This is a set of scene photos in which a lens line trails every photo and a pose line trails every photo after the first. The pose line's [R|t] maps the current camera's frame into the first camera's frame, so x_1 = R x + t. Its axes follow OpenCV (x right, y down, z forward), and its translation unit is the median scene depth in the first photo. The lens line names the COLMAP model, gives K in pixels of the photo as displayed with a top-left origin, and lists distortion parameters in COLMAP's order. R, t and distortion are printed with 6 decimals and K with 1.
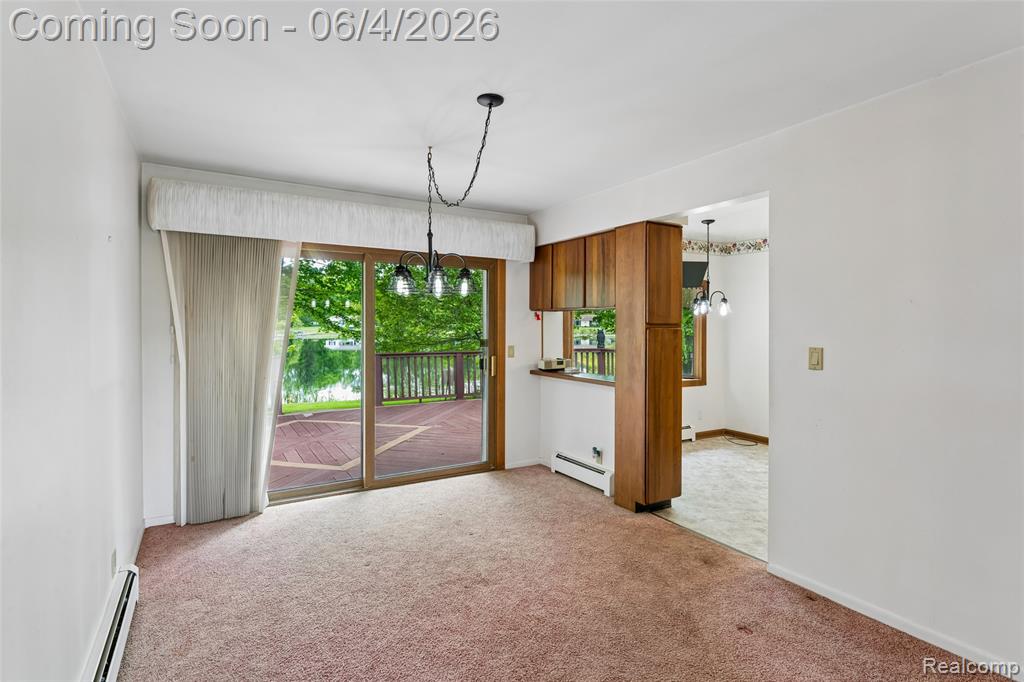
lens RADIAL K [[509.2, 0, 509.8], [0, 509.2, 327.5], [0, 0, 1]] dist [-0.003467, -0.000419]
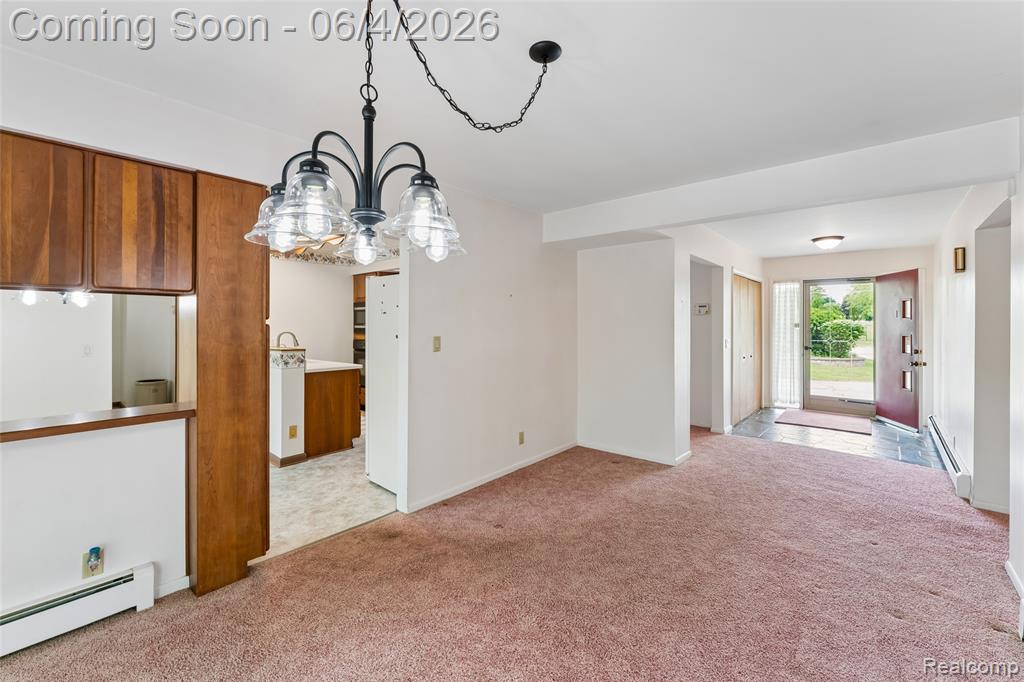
lens RADIAL K [[418.3, 0, 507.9], [0, 418.3, 322.1], [0, 0, 1]] dist [-0.000233, -0.000022]
pose [[-0.290108, -0.003417, 0.956988, -0.409235], [0.002593, 0.999987, 0.004356, -0.004485], [-0.956990, 0.003745, -0.290096, 0.760603]]
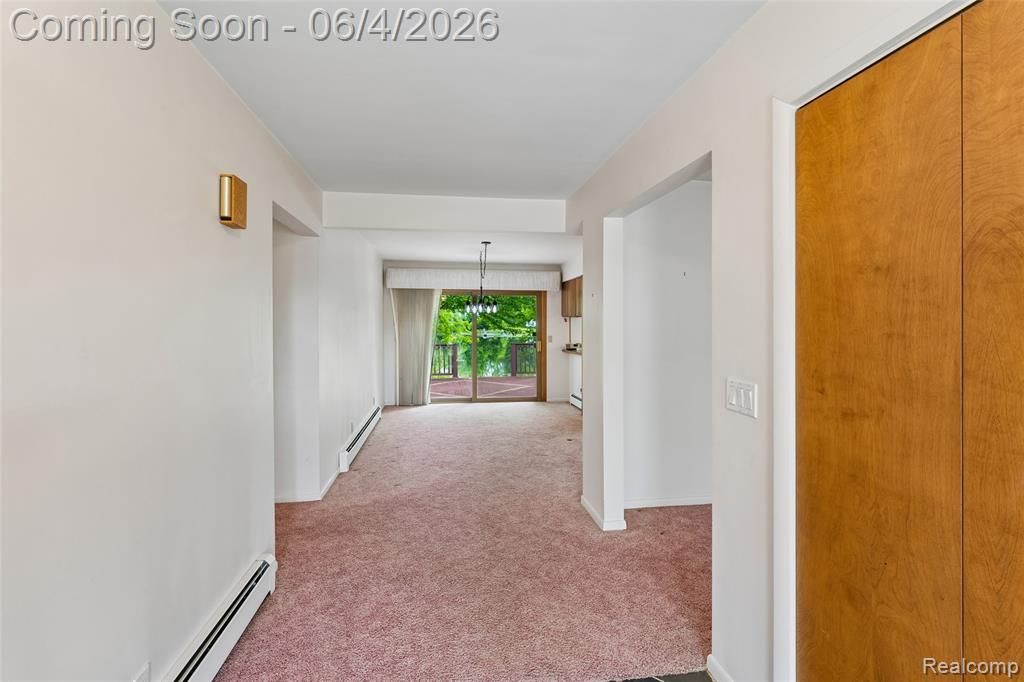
lens RADIAL K [[476.4, 0, 511.2], [0, 476.4, 327.0], [0, 0, 1]] dist [-0.003307, -0.000726]
pose [[0.924076, -0.004873, -0.382178, 0.673251], [0.004522, 0.999988, -0.001817, 0.007435], [0.382183, -0.000049, 0.924087, -0.833196]]
